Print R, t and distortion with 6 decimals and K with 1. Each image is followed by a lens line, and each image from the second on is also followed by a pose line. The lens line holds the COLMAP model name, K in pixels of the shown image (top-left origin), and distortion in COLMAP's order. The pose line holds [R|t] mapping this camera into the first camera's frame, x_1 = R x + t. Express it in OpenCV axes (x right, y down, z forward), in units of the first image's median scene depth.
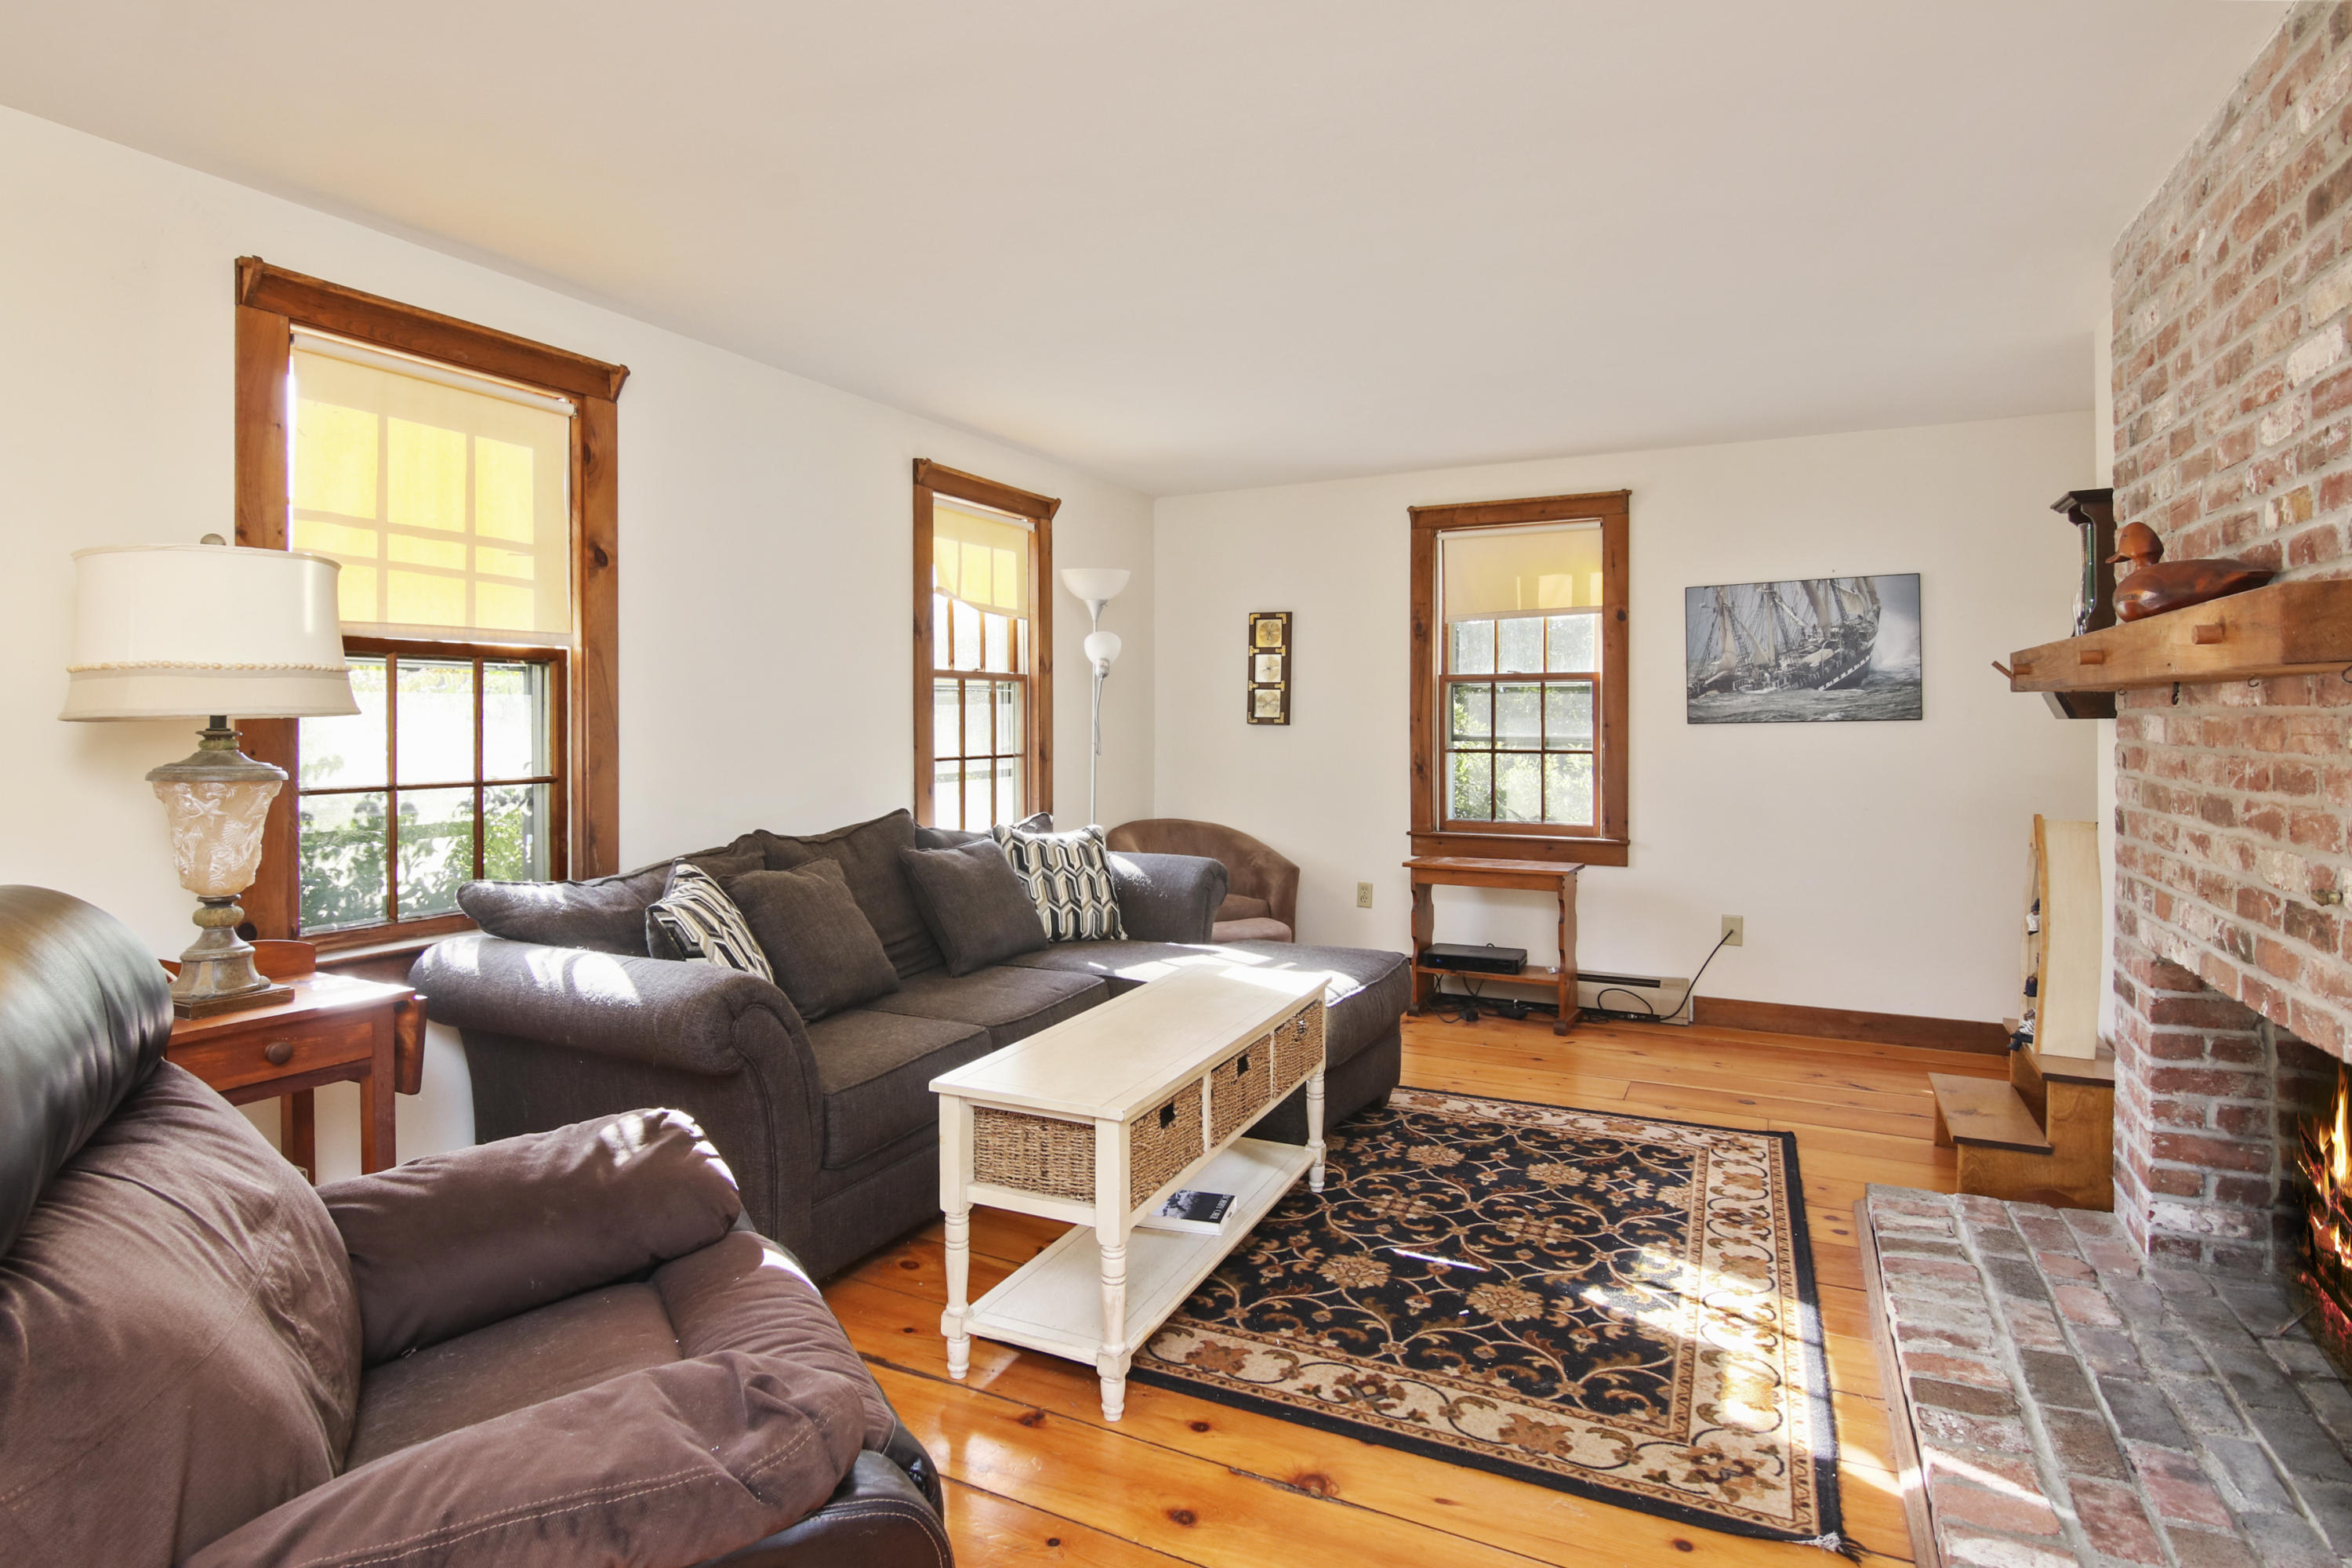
lens RADIAL K [[1273.2, 0, 1122.8], [0, 1273.2, 719.3], [0, 0, 1]] dist [0.002854, -0.013722]
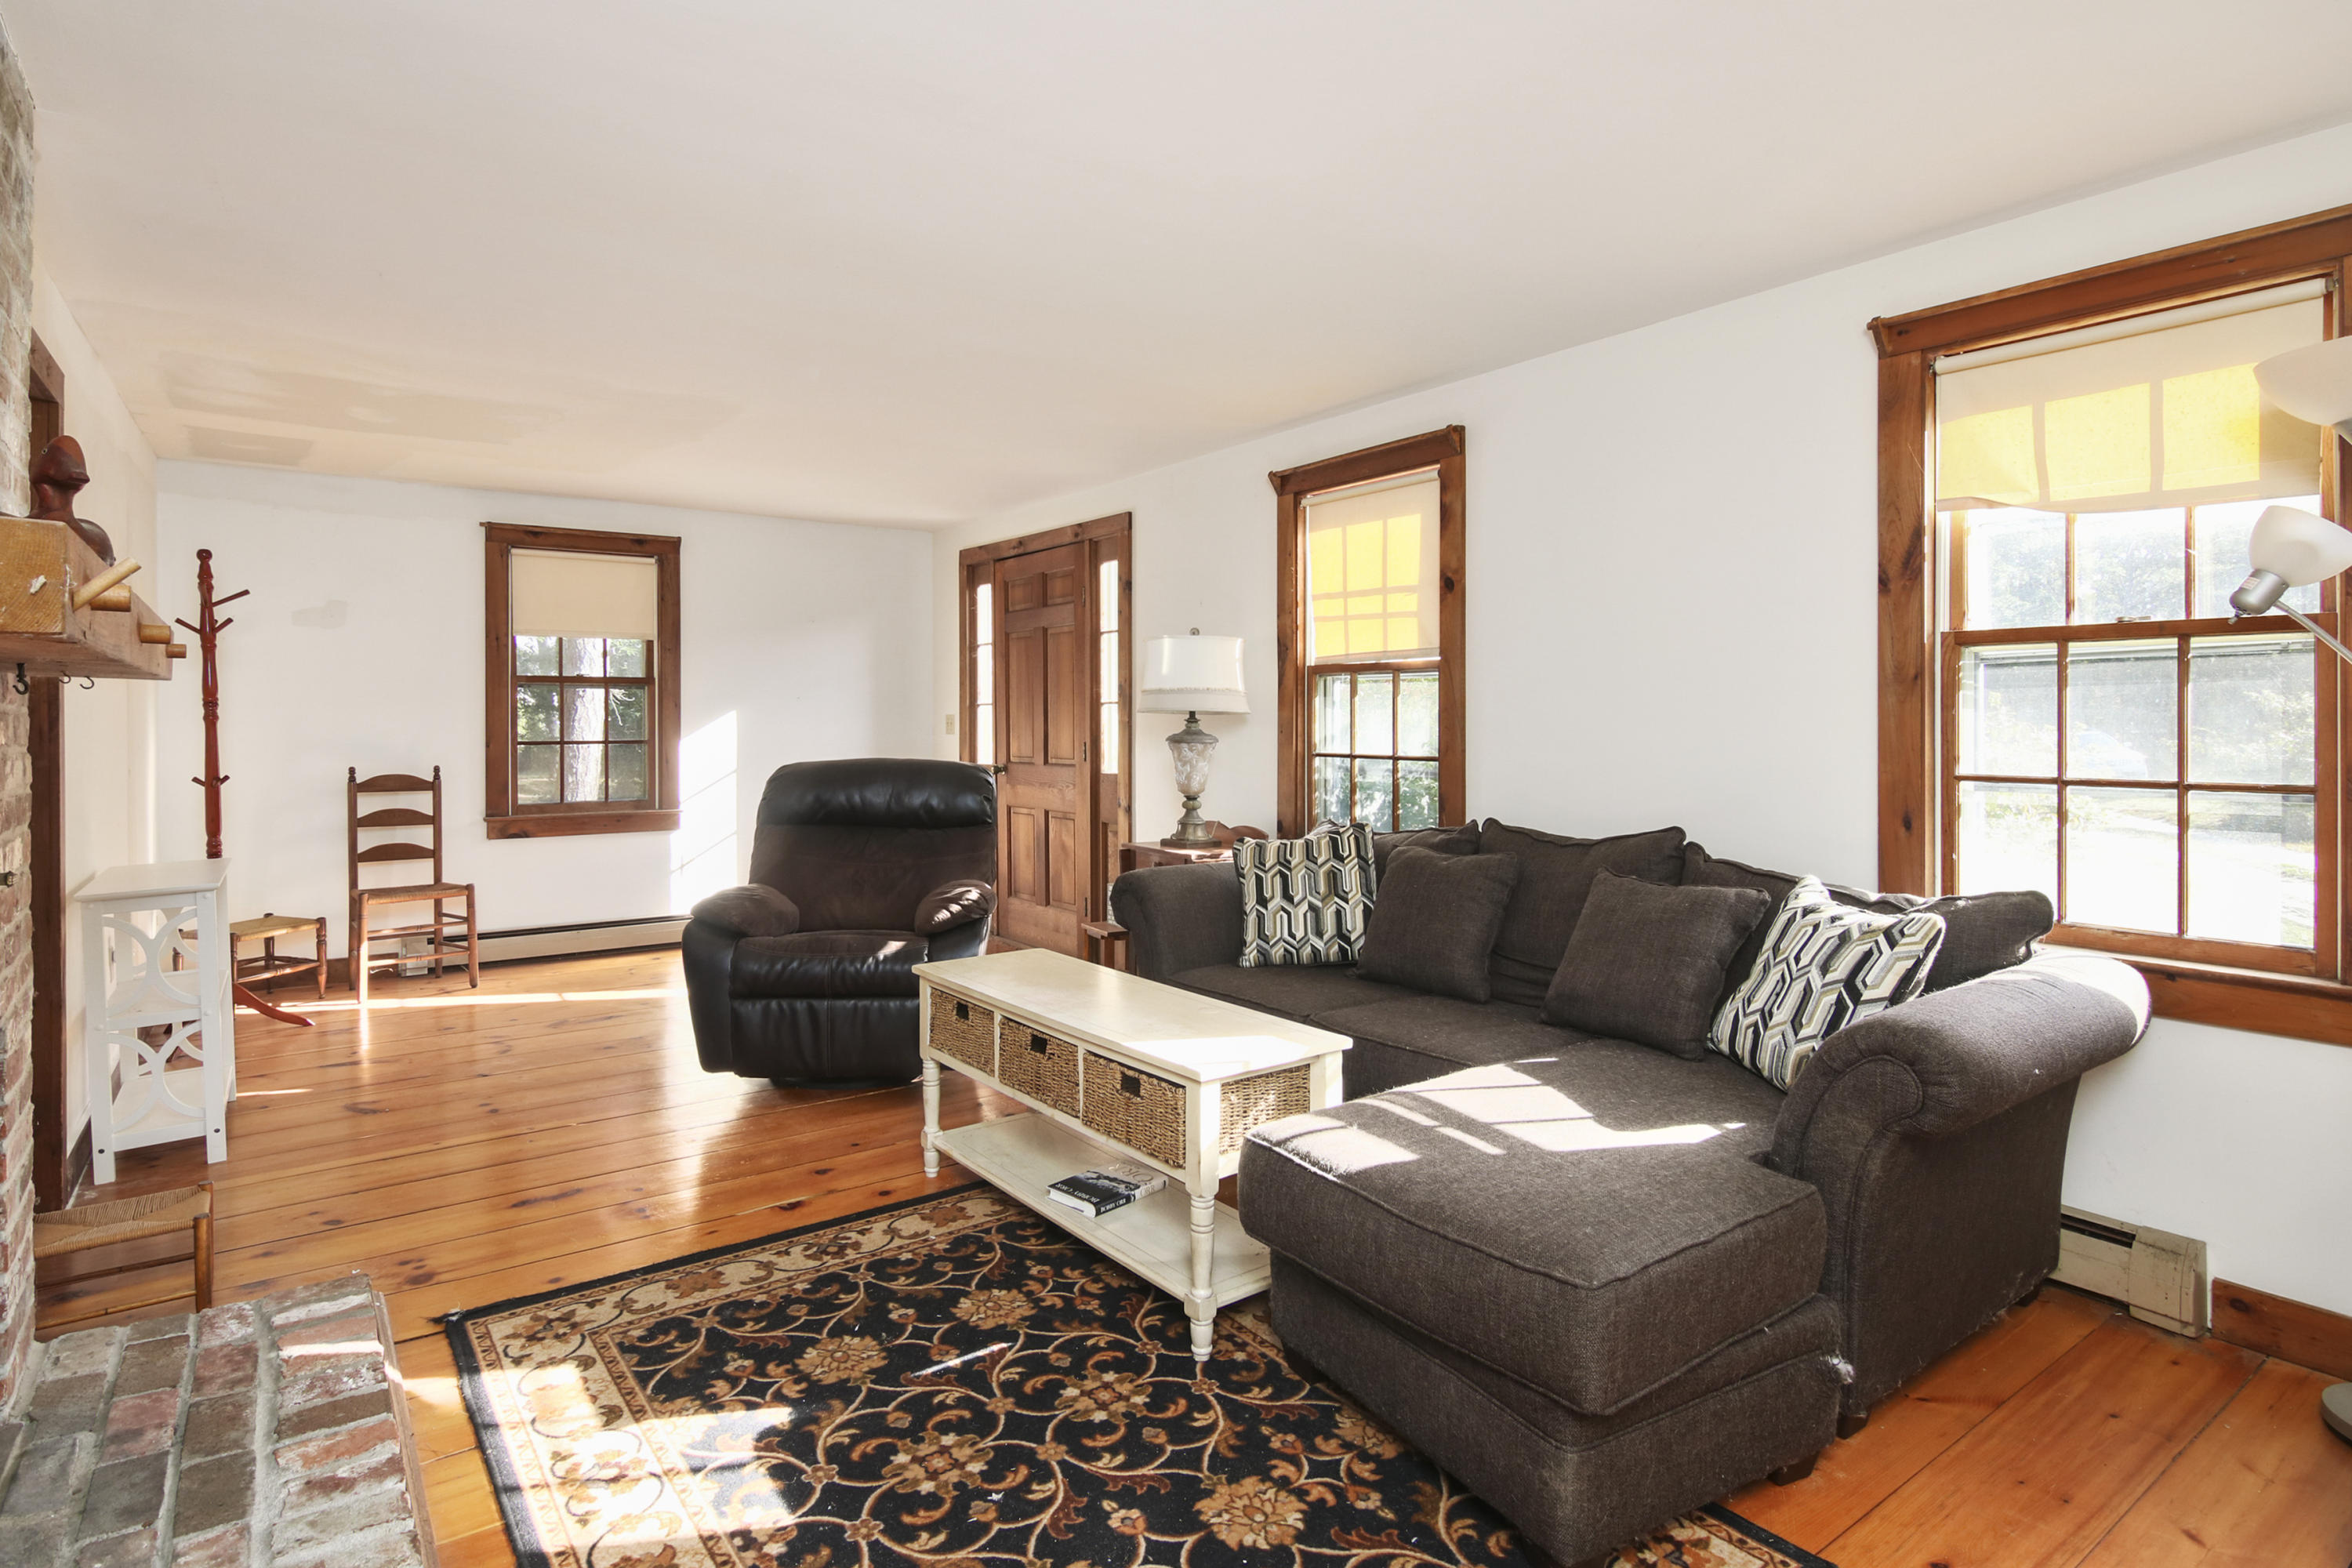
lens RADIAL K [[1199.3, 0, 1143.2], [0, 1199.3, 721.6], [0, 0, 1]] dist [0.016525, -0.011437]
pose [[-0.465310, 0.006066, -0.885127, 0.991318], [0.000279, 0.999977, 0.006706, -0.000125], [0.885148, 0.002873, -0.465301, 1.645416]]
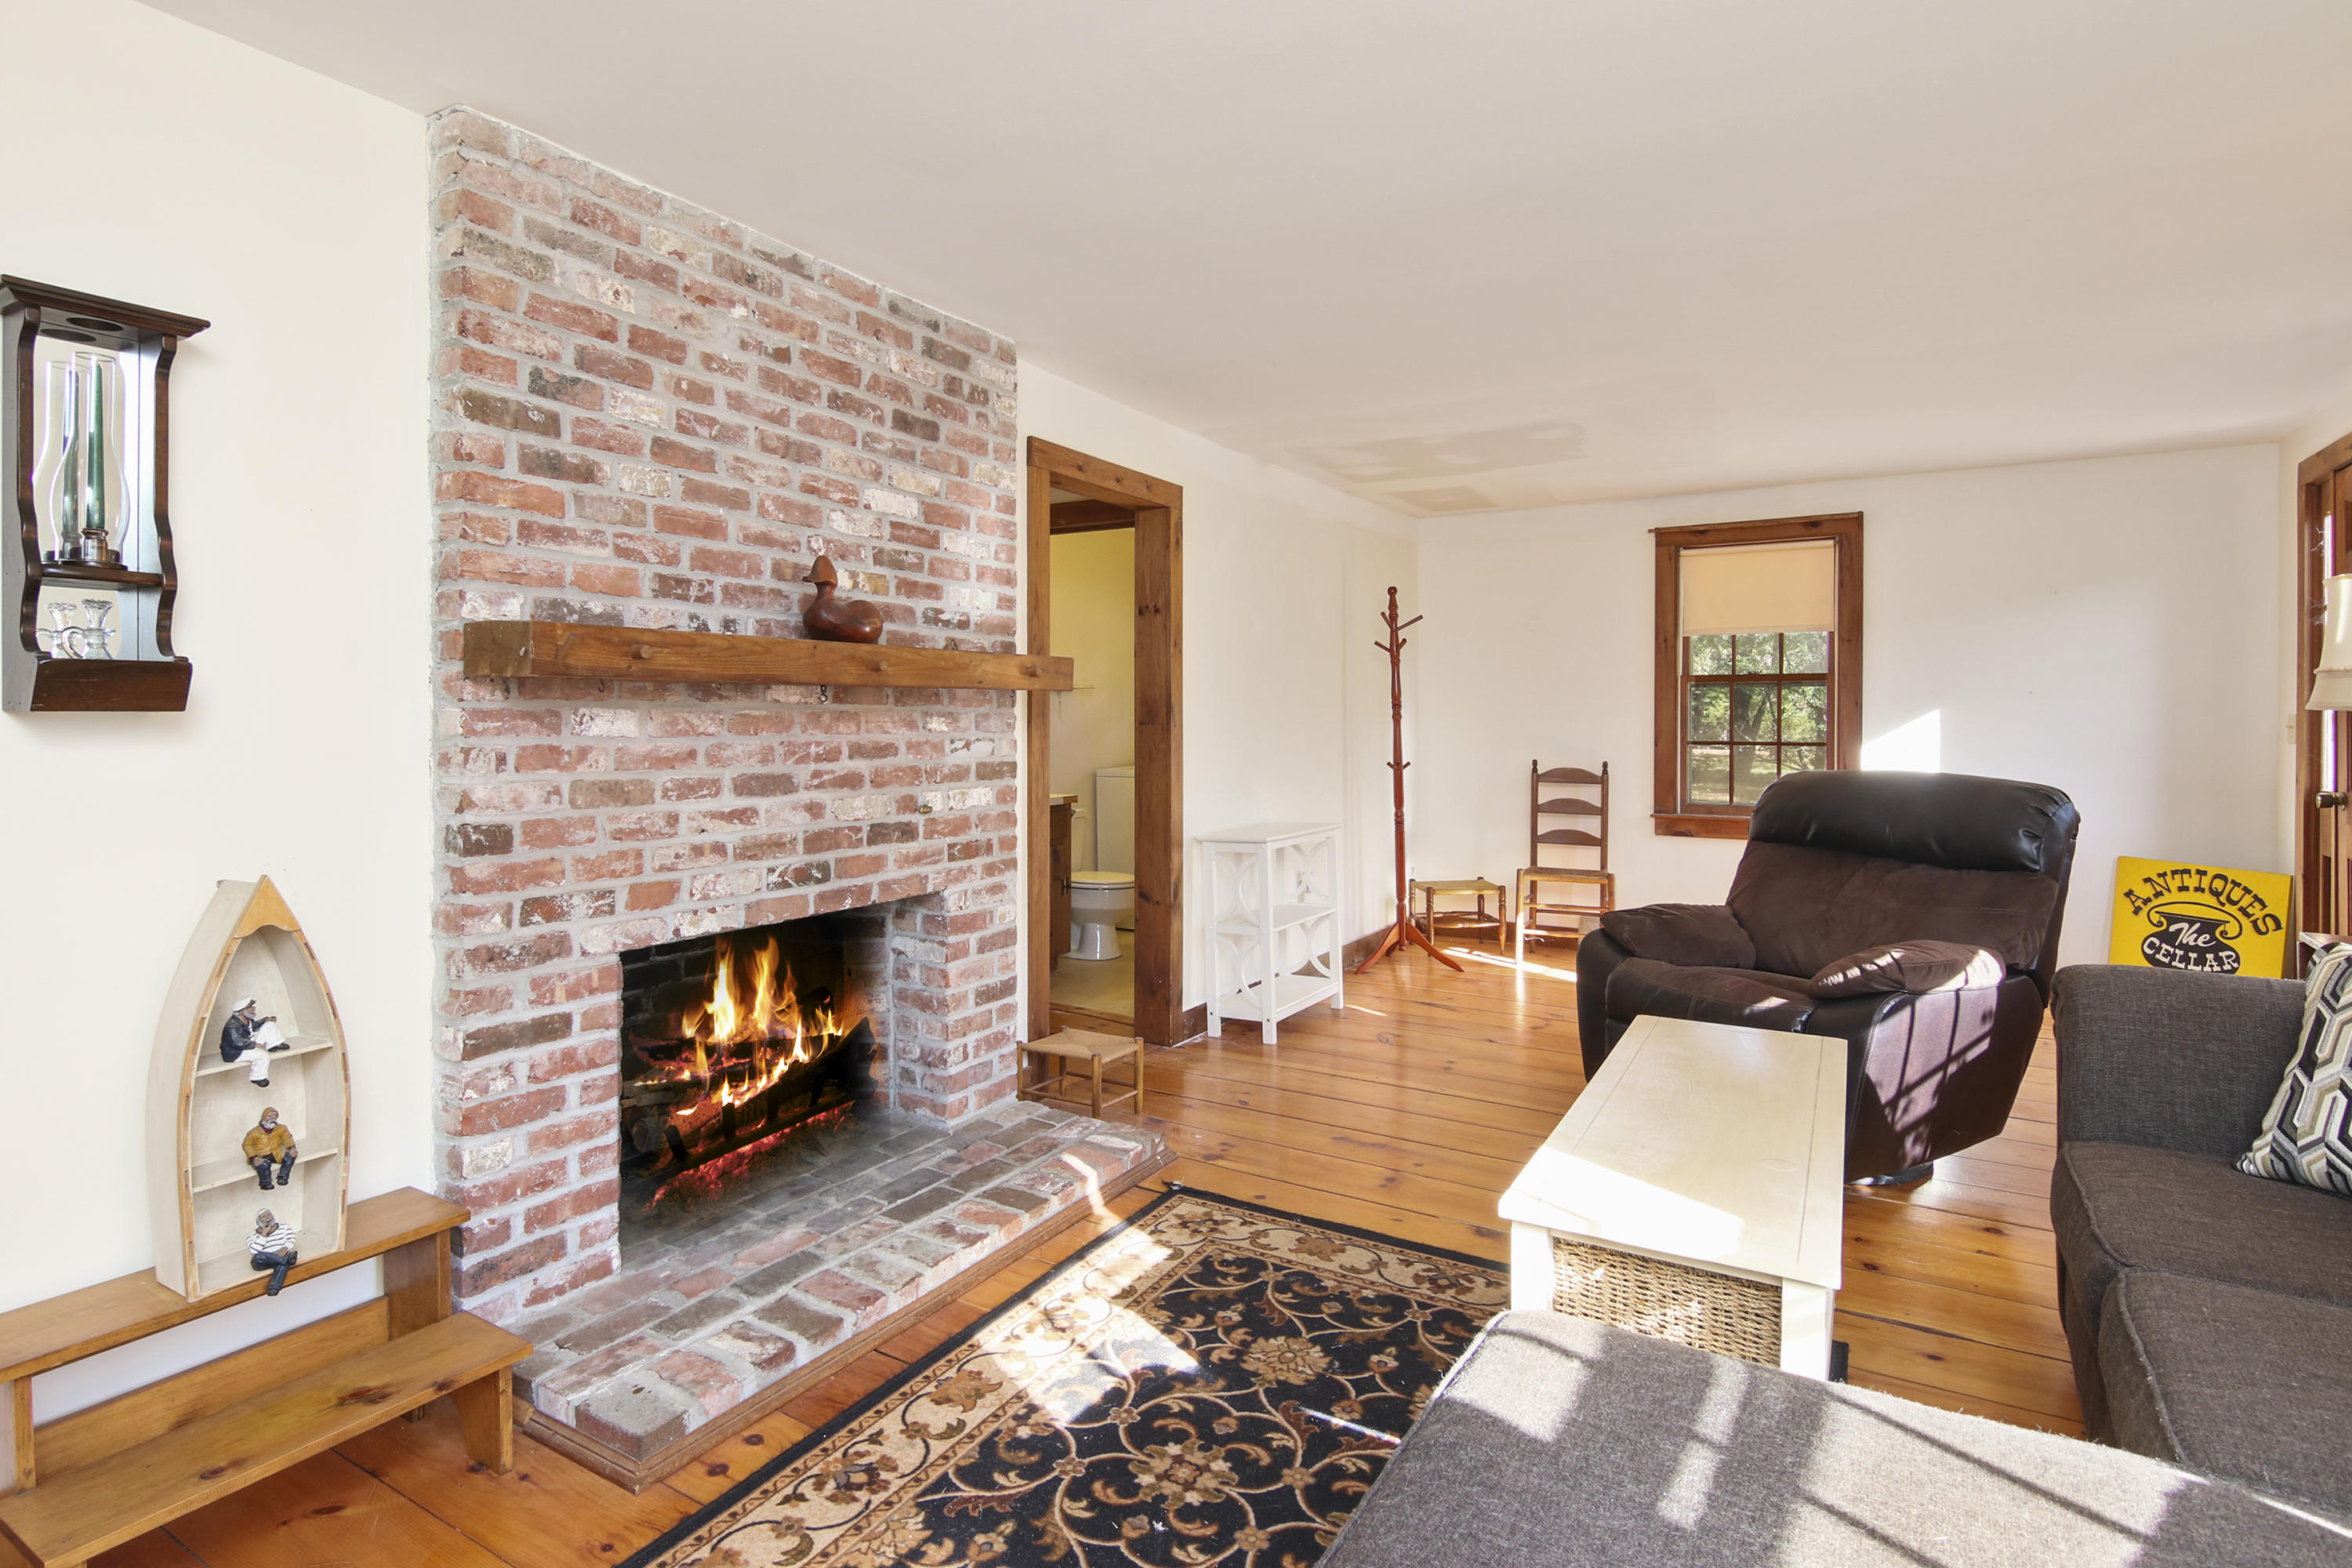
lens RADIAL K [[1199.3, 0, 1143.2], [0, 1199.3, 721.6], [0, 0, 1]] dist [0.016525, -0.011437]
pose [[-0.997047, 0.000014, 0.076796, 0.348296], [0.000514, 0.999979, 0.006484, 0.000333], [-0.076794, 0.006504, -0.997026, 1.925079]]
